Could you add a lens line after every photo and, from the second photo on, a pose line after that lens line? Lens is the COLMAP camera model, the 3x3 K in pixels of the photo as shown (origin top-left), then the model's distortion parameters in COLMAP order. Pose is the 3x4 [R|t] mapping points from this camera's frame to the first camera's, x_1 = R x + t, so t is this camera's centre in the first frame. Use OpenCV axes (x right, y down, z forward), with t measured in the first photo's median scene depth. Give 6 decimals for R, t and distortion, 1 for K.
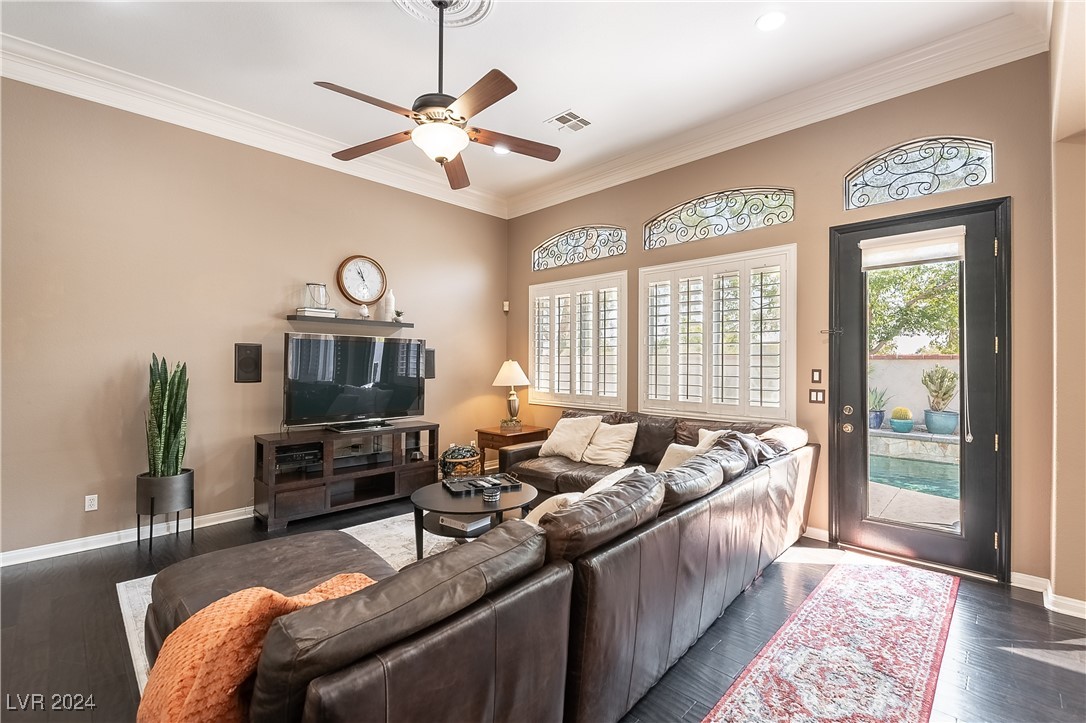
lens RADIAL K [[475.4, 0, 552.2], [0, 475.4, 360.4], [0, 0, 1]] dist [0.000411, -0.000067]
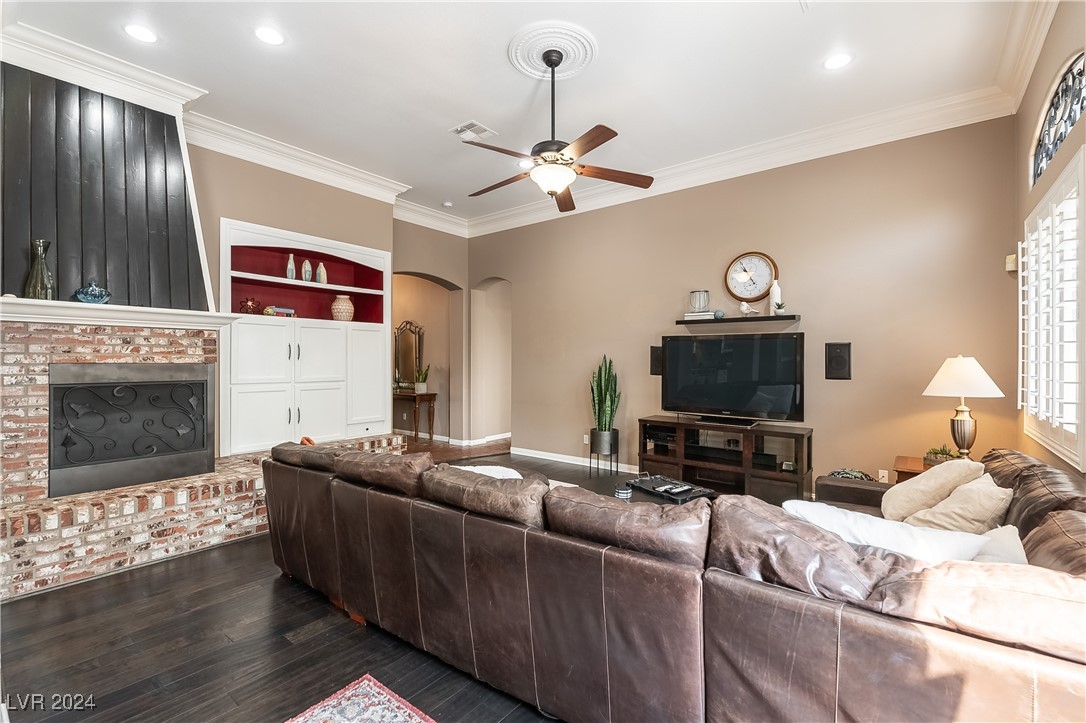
lens RADIAL K [[475.4, 0, 552.2], [0, 475.4, 360.4], [0, 0, 1]] dist [0.000411, -0.000067]
pose [[0.106508, -0.003641, -0.994305, 0.602365], [0.003363, 0.999989, -0.003302, 0.008499], [0.994306, -0.002992, 0.106519, 0.533808]]
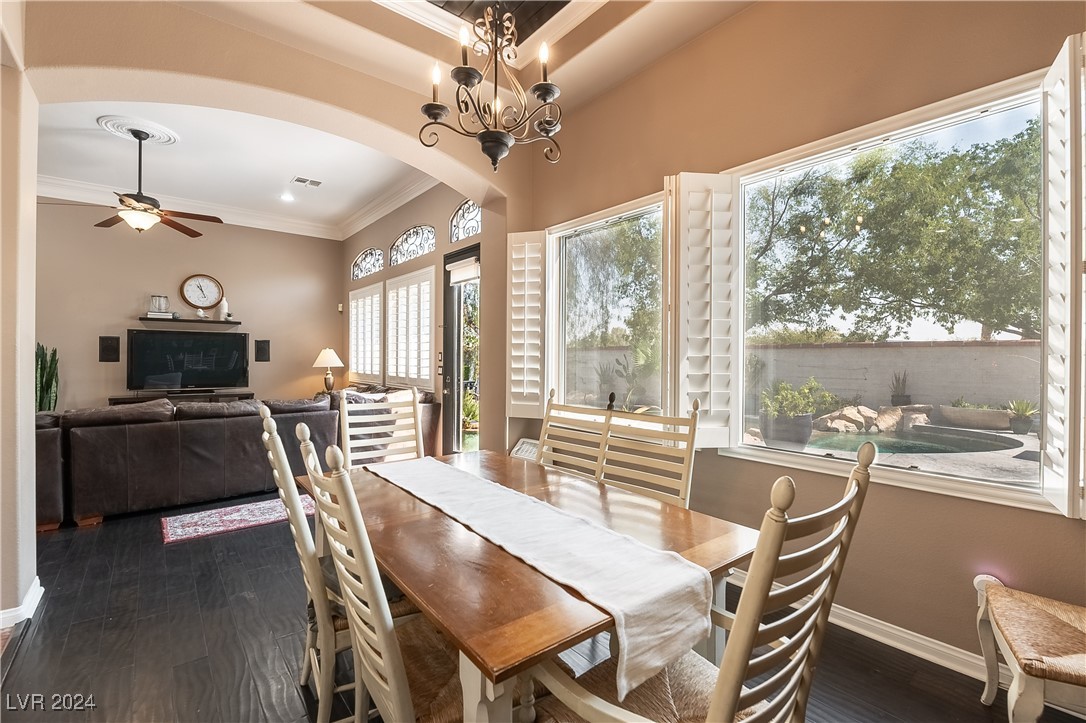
lens RADIAL K [[476.5, 0, 555.8], [0, 476.5, 355.4], [0, 0, 1]] dist [0.000494, 0.000088]
pose [[0.994535, 0.000947, -0.104401, 0.900176], [-0.000773, 0.999998, 0.001703, 0.022063], [0.104403, -0.001613, 0.994534, -0.355563]]
